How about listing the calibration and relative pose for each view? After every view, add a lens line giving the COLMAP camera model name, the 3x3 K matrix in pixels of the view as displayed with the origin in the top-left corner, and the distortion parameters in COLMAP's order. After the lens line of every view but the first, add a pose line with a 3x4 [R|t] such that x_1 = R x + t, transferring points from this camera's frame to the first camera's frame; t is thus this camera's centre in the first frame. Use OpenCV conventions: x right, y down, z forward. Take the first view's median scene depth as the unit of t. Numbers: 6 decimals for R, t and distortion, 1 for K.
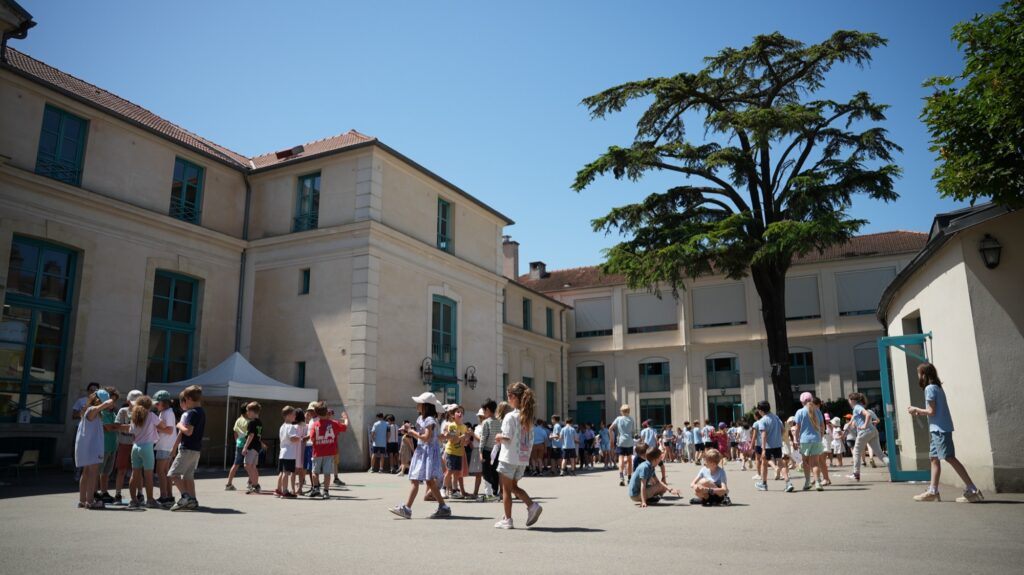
lens RADIAL K [[737.9, 0, 512.0], [0, 737.9, 287.5], [0, 0, 1]] dist [-0.174185, 0.173192]
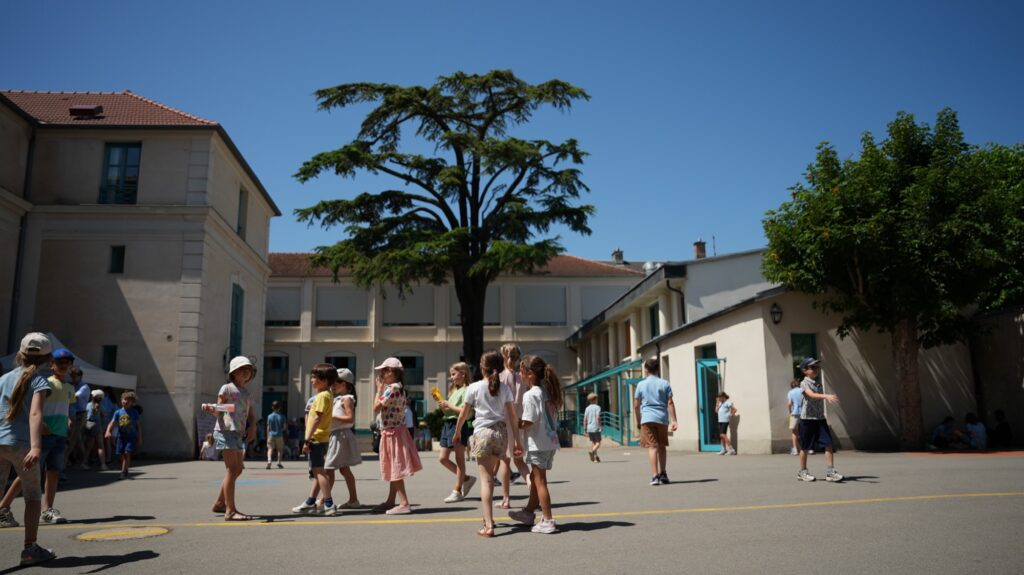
lens RADIAL K [[785.8, 0, 512.0], [0, 785.8, 287.5], [0, 0, 1]] dist [-0.073107, 0.001529]
pose [[0.856054, 0.091753, 0.508677, -0.199017], [-0.101183, 0.994826, -0.009161, -0.008350], [-0.506886, -0.043627, 0.860908, -0.062937]]
